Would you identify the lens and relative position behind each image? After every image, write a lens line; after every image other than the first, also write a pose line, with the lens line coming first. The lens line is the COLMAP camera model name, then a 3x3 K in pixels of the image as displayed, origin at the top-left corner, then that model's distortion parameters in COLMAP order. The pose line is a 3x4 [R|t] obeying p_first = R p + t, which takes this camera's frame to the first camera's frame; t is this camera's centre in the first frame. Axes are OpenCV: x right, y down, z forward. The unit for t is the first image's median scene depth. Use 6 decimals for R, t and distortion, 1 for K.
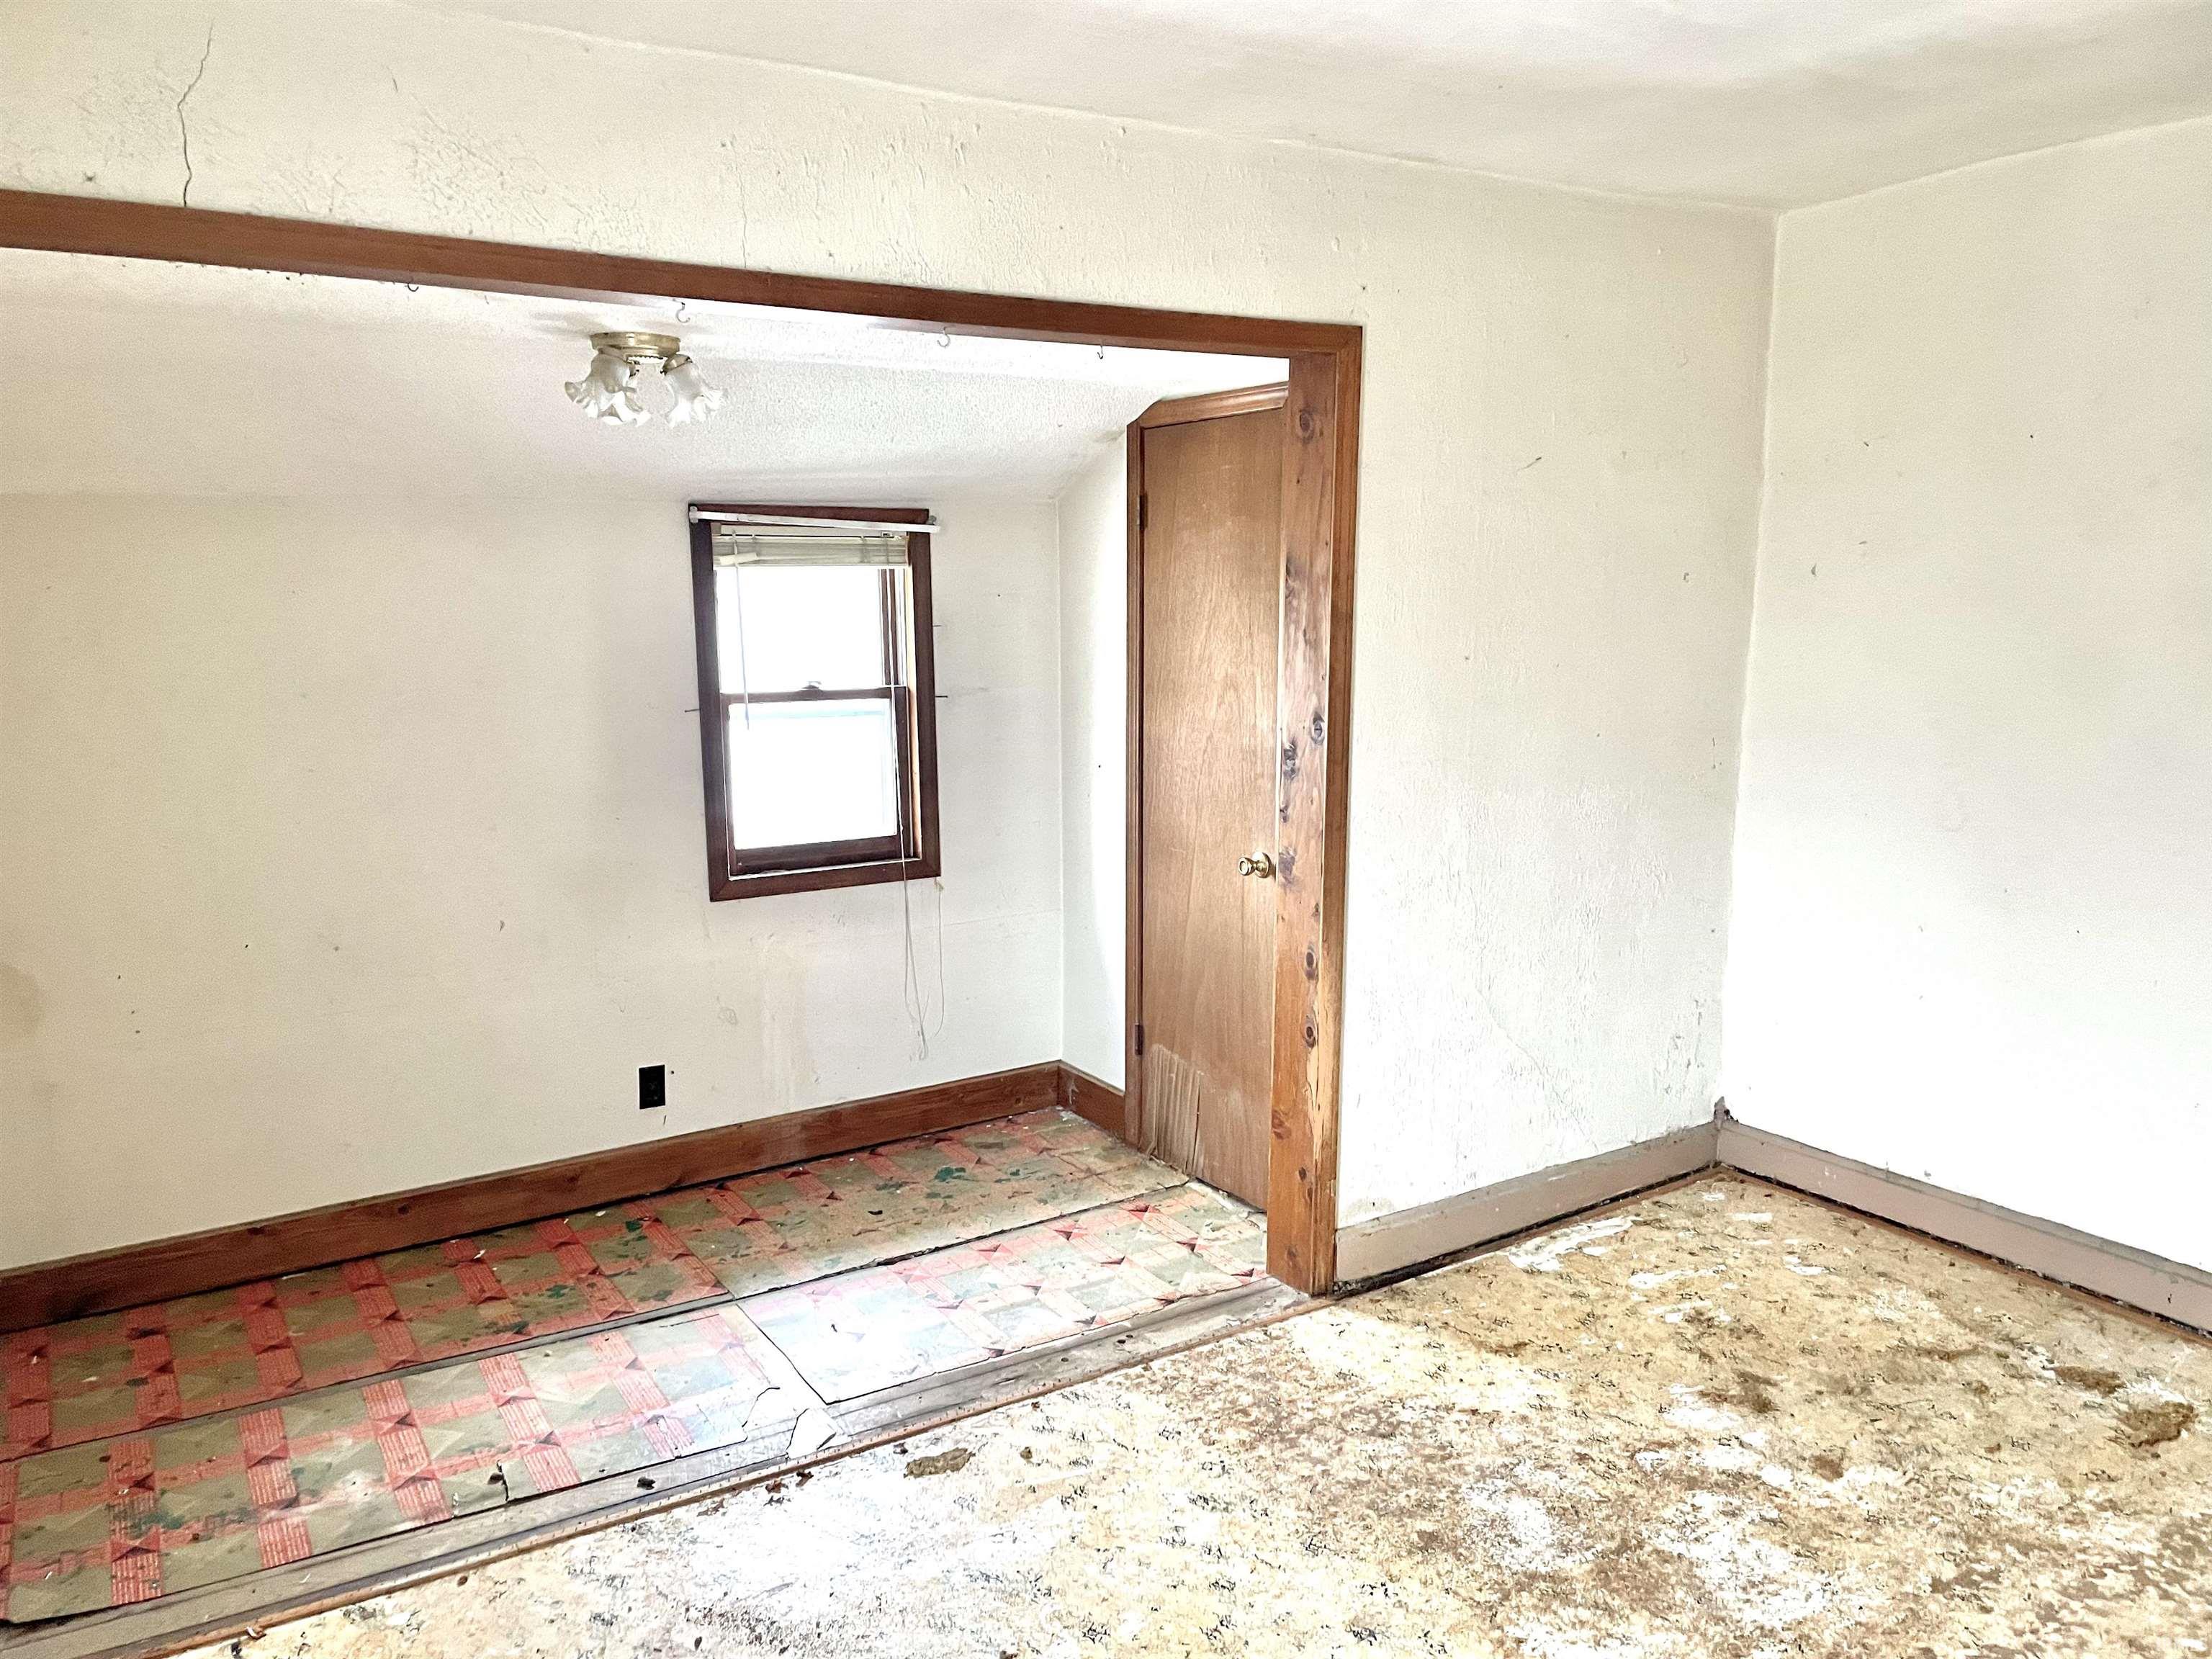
lens RADIAL K [[1672.4, 0, 1109.9], [0, 1672.4, 832.9], [0, 0, 1]] dist [0.084896, -0.092175]
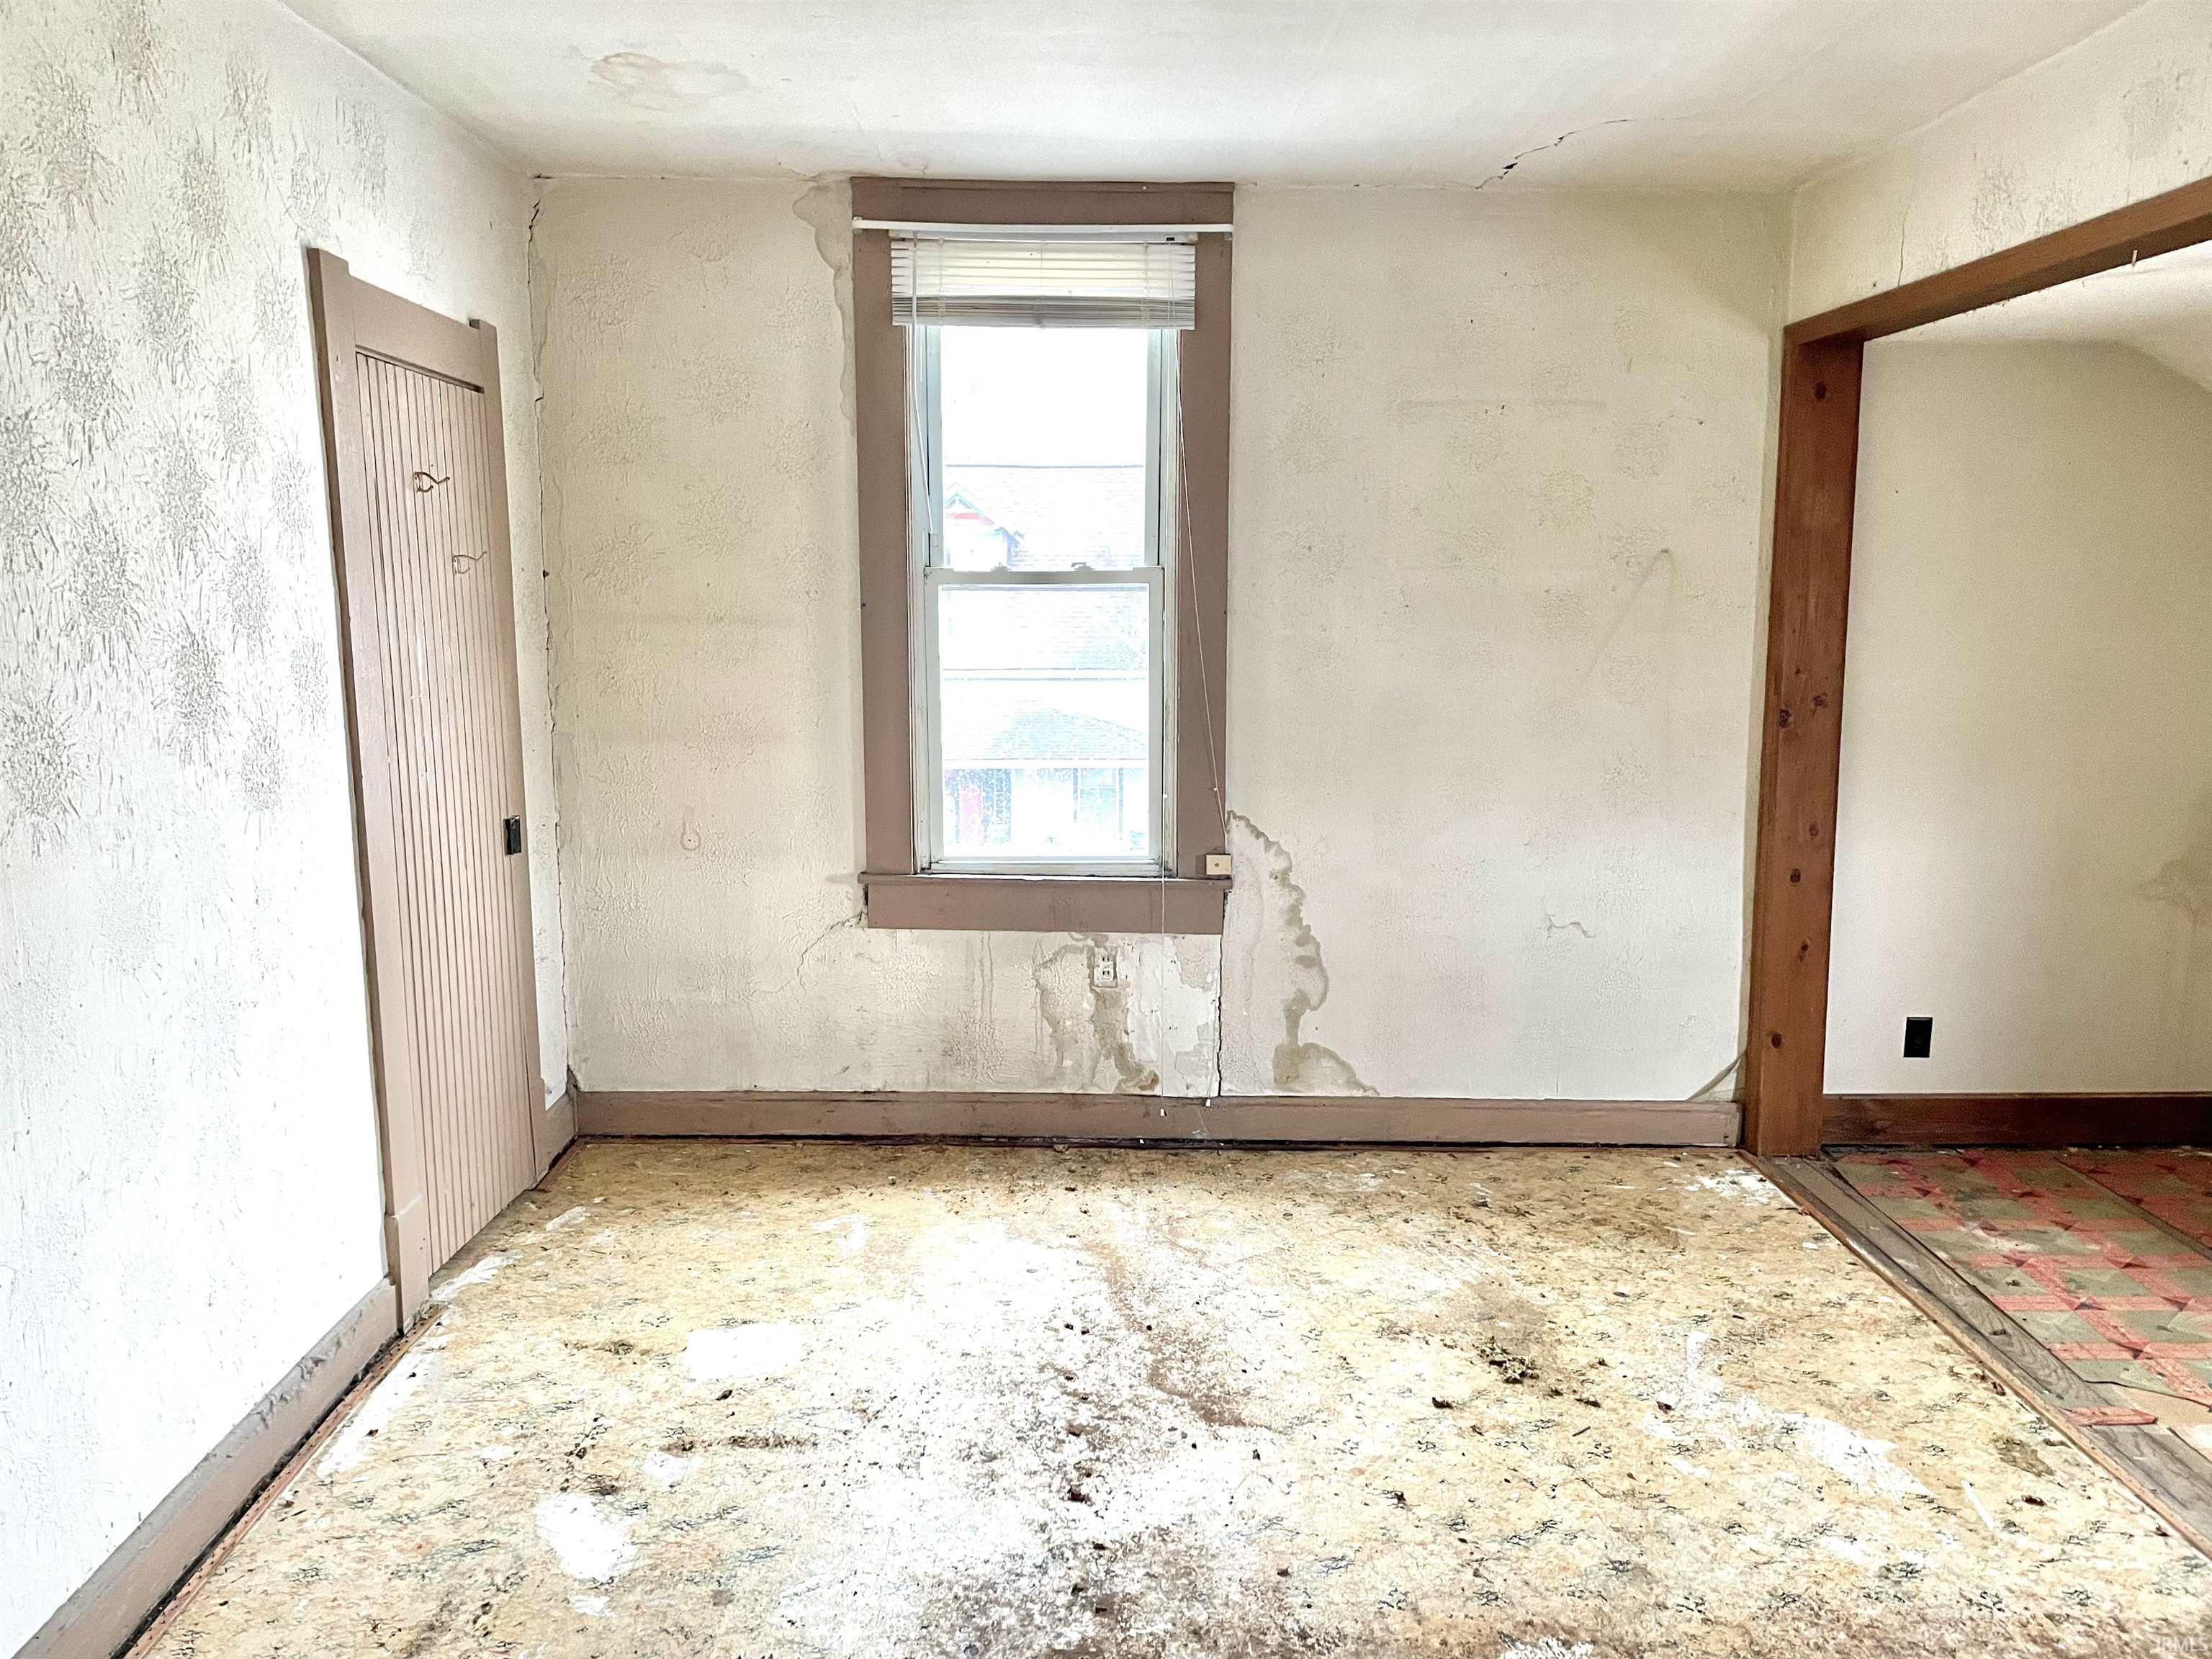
lens RADIAL K [[1672.4, 0, 1107.7], [0, 1672.4, 832.3], [0, 0, 1]] dist [0.084896, -0.092175]
pose [[-0.509618, 0.131249, -0.850331, 0.940759], [-0.130265, 0.965134, 0.227039, -0.114318], [0.850482, 0.226472, -0.474753, 0.960653]]
